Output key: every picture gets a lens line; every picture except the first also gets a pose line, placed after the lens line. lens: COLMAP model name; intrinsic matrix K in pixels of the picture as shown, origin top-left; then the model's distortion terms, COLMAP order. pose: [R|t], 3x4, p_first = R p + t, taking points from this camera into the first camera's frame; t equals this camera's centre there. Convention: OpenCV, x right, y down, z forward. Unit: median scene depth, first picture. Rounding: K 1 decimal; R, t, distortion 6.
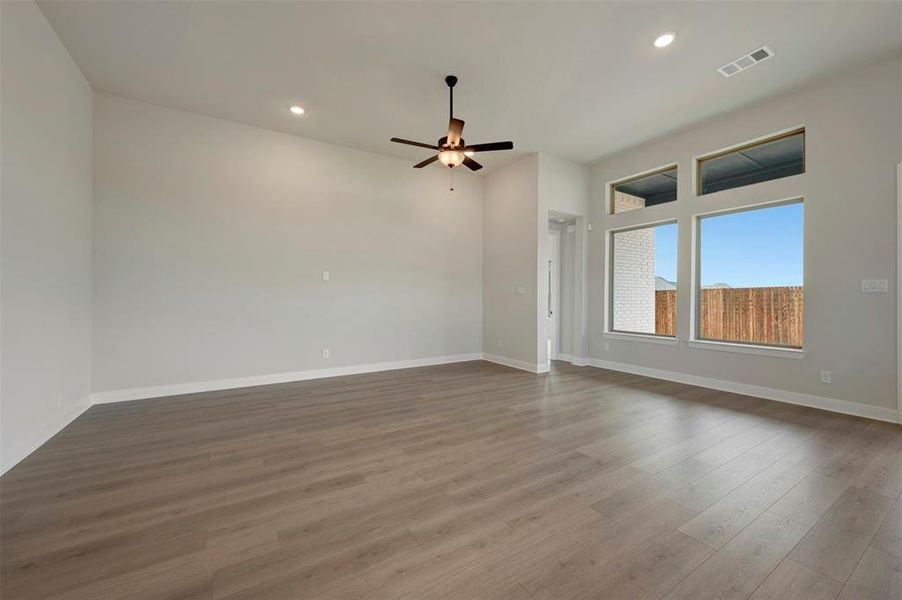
lens RADIAL K [[363.0, 0, 446.8], [0, 363.0, 298.3], [0, 0, 1]] dist [-0.002095, 0.000551]
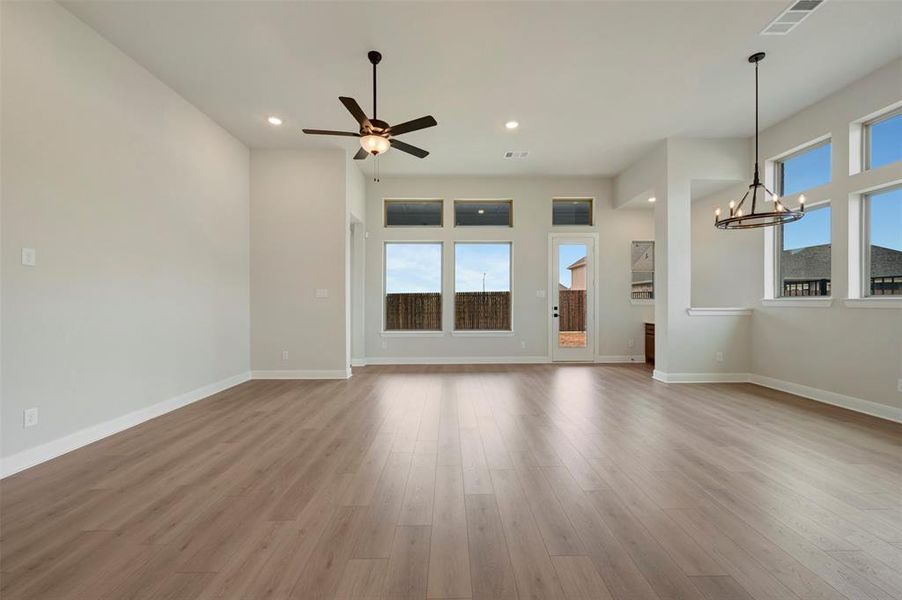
lens RADIAL K [[381.4, 0, 450.8], [0, 381.4, 301.1], [0, 0, 1]] dist [0.014458, -0.000084]
pose [[0.505293, -0.002885, 0.862943, -0.622688], [0.003876, 0.999992, 0.001073, -0.001255], [-0.862939, 0.002802, 0.505300, 0.320141]]
